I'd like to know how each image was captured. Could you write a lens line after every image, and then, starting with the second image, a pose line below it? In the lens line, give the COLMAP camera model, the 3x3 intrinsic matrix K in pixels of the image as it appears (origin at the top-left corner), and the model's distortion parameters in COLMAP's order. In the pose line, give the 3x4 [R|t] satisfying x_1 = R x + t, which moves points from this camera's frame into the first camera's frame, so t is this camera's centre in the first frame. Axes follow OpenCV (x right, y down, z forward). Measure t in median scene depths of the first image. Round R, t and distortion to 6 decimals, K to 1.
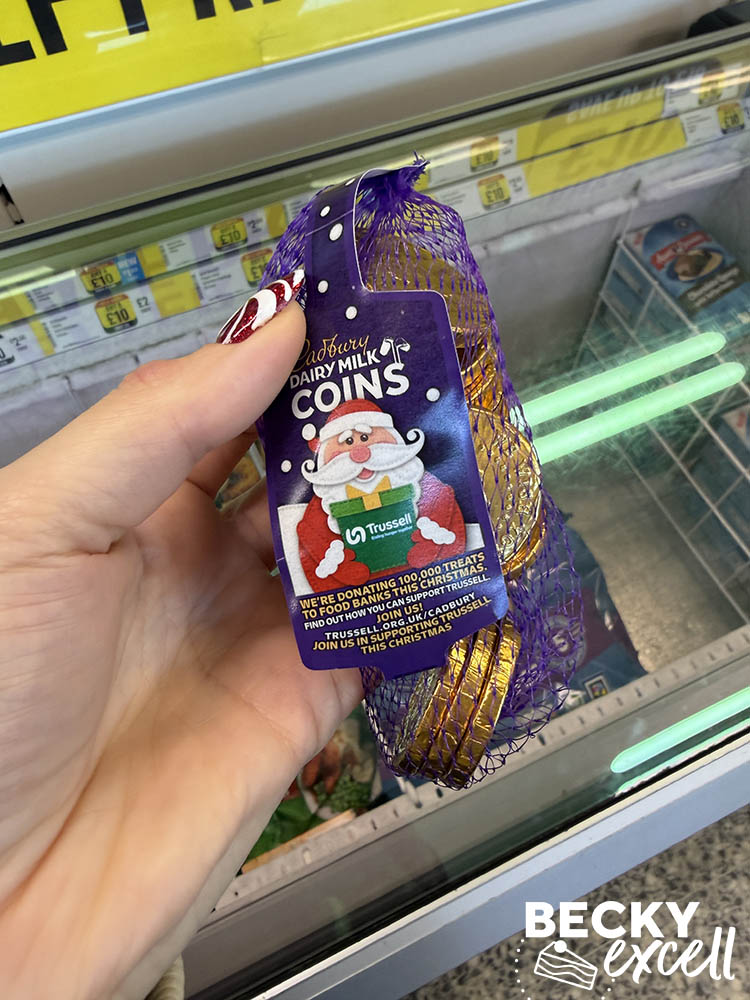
lens RADIAL K [[694.7, 0, 369.2], [0, 694.7, 501.9], [0, 0, 1]] dist [0.004377, 0.000539]
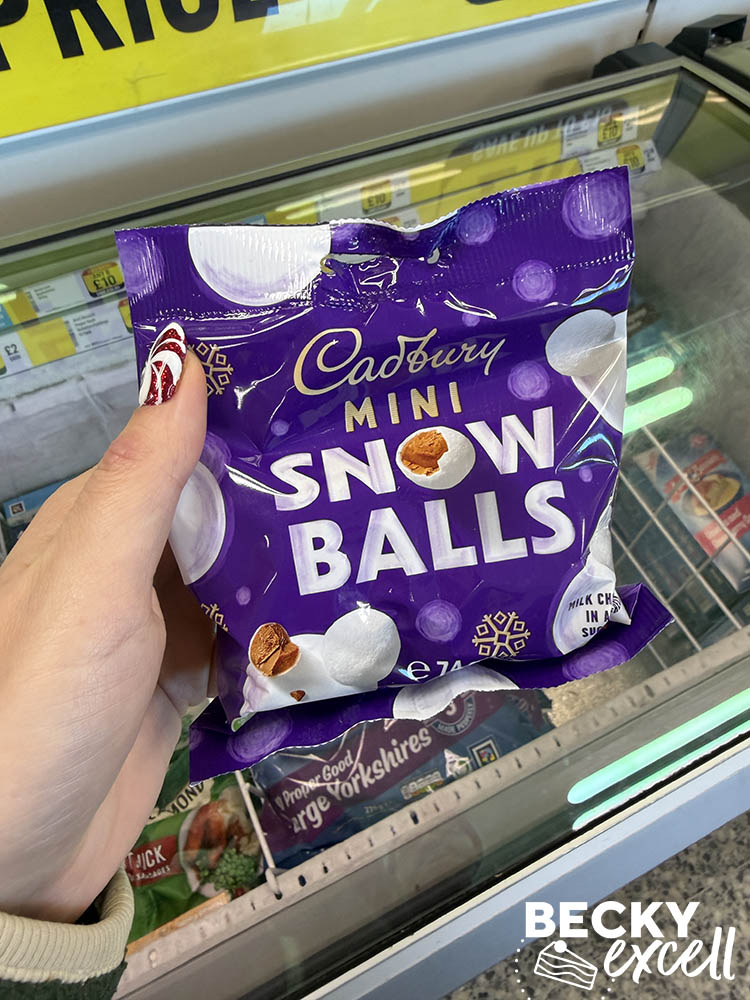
lens RADIAL K [[697.4, 0, 375.0], [0, 697.4, 500.0], [0, 0, 1]] dist [0.005650, -0.002556]
pose [[0.999224, -0.009509, 0.038234, 0.115749], [0.010404, 0.999675, -0.023277, -0.048941], [-0.038000, 0.023656, 0.998998, 0.030966]]
